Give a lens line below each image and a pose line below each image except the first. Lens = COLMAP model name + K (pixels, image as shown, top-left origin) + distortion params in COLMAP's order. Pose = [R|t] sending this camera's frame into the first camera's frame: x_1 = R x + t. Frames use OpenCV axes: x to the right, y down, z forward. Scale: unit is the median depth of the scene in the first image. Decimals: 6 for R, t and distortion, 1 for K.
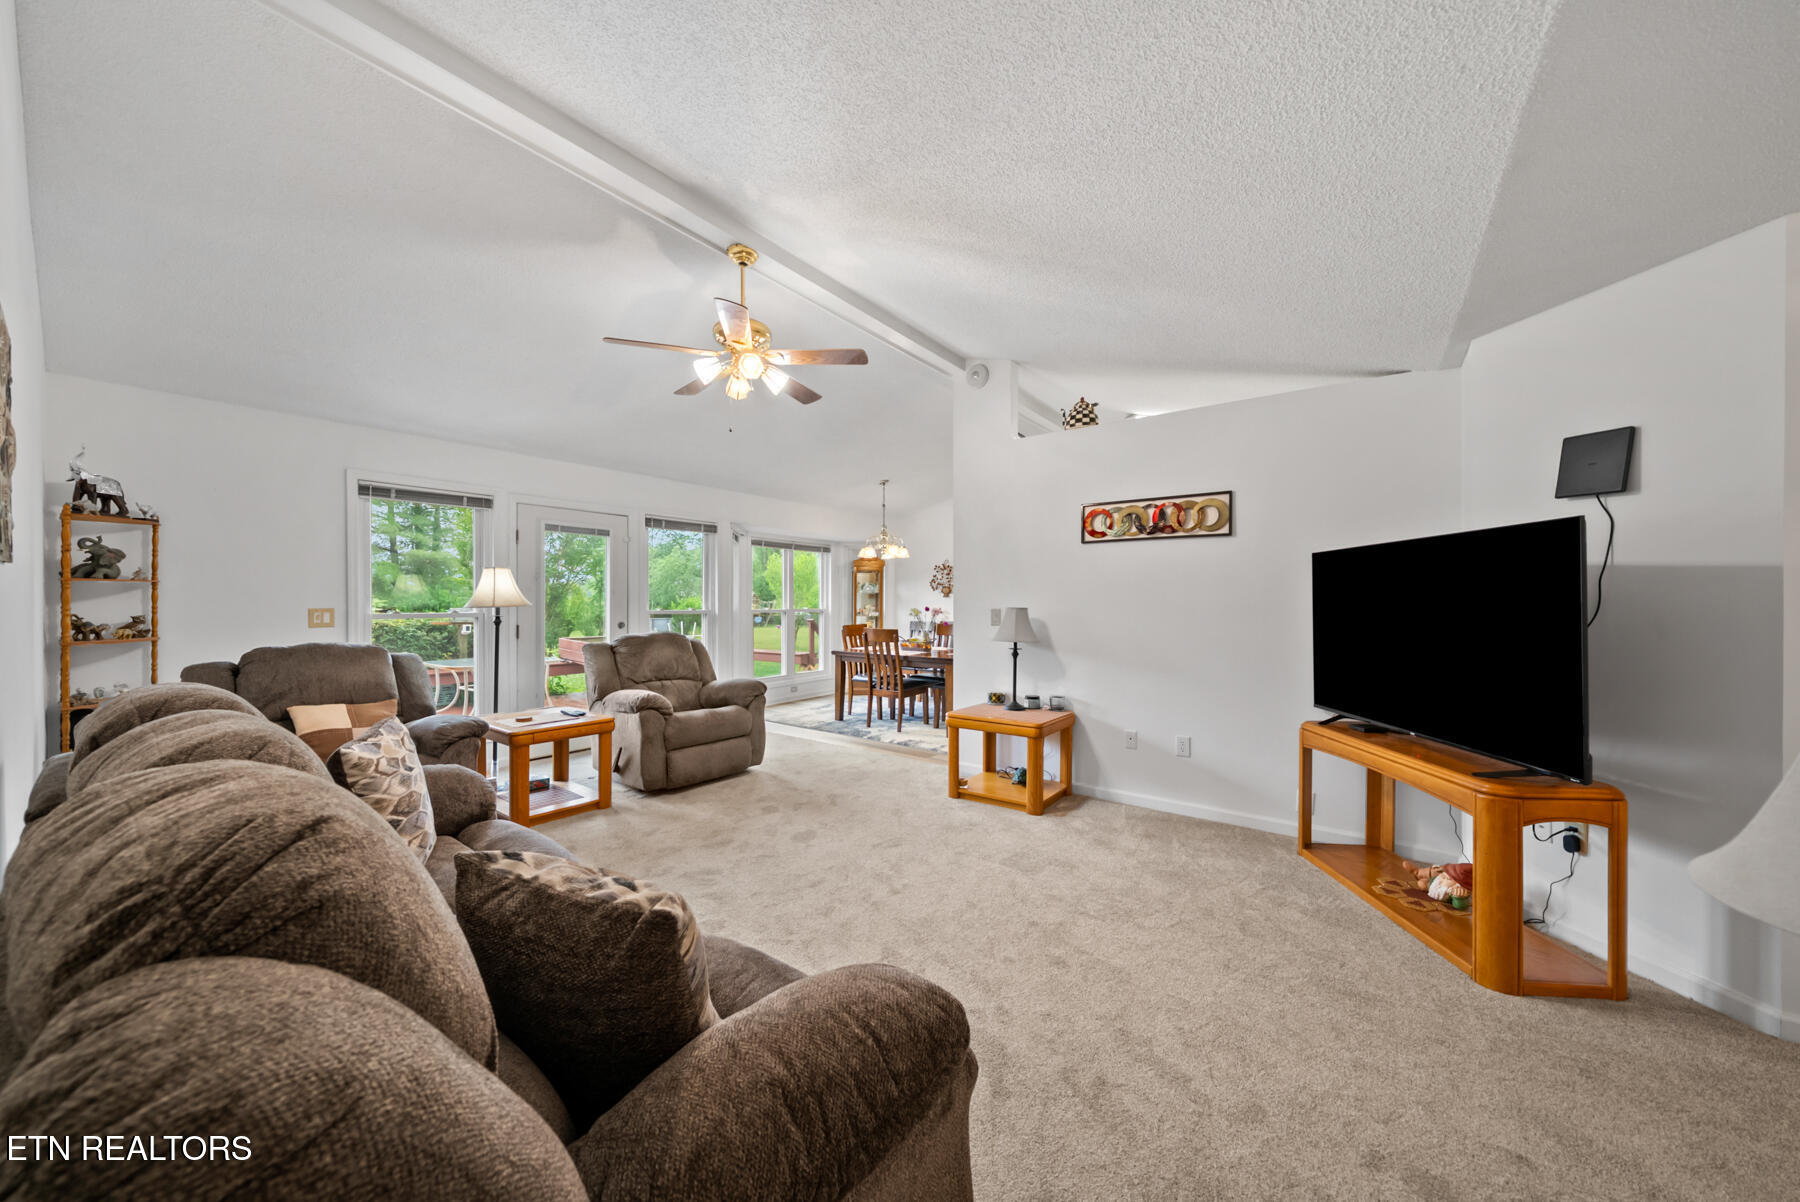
lens RADIAL K [[619.0, 0, 889.7], [0, 619.0, 599.4], [0, 0, 1]] dist [-0.004887, -0.000288]
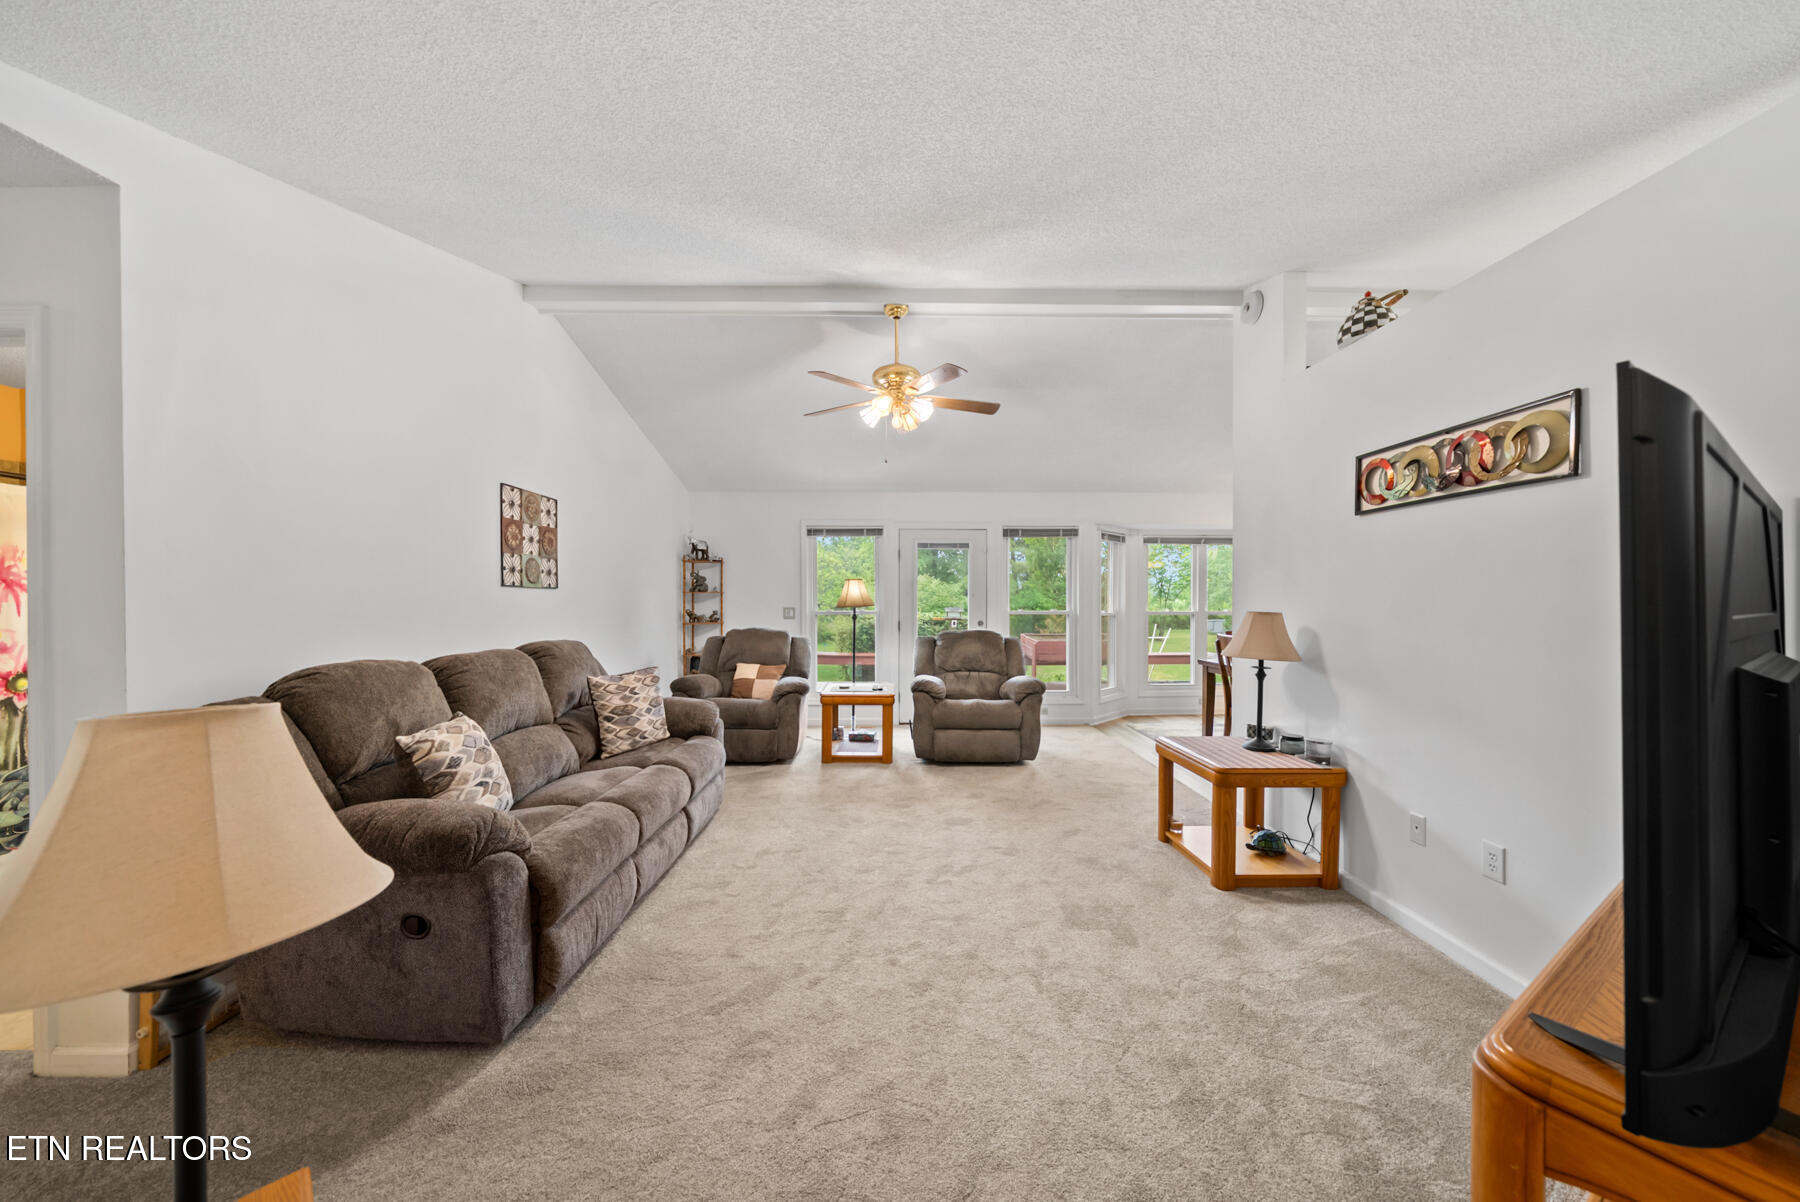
lens RADIAL K [[619.0, 0, 901.0], [0, 619.0, 599.4], [0, 0, 1]] dist [-0.004887, -0.000288]
pose [[0.616477, -0.004711, -0.787359, 0.573585], [0.003747, 0.999988, -0.003048, -0.000759], [0.787364, -0.001071, 0.616488, 0.226857]]
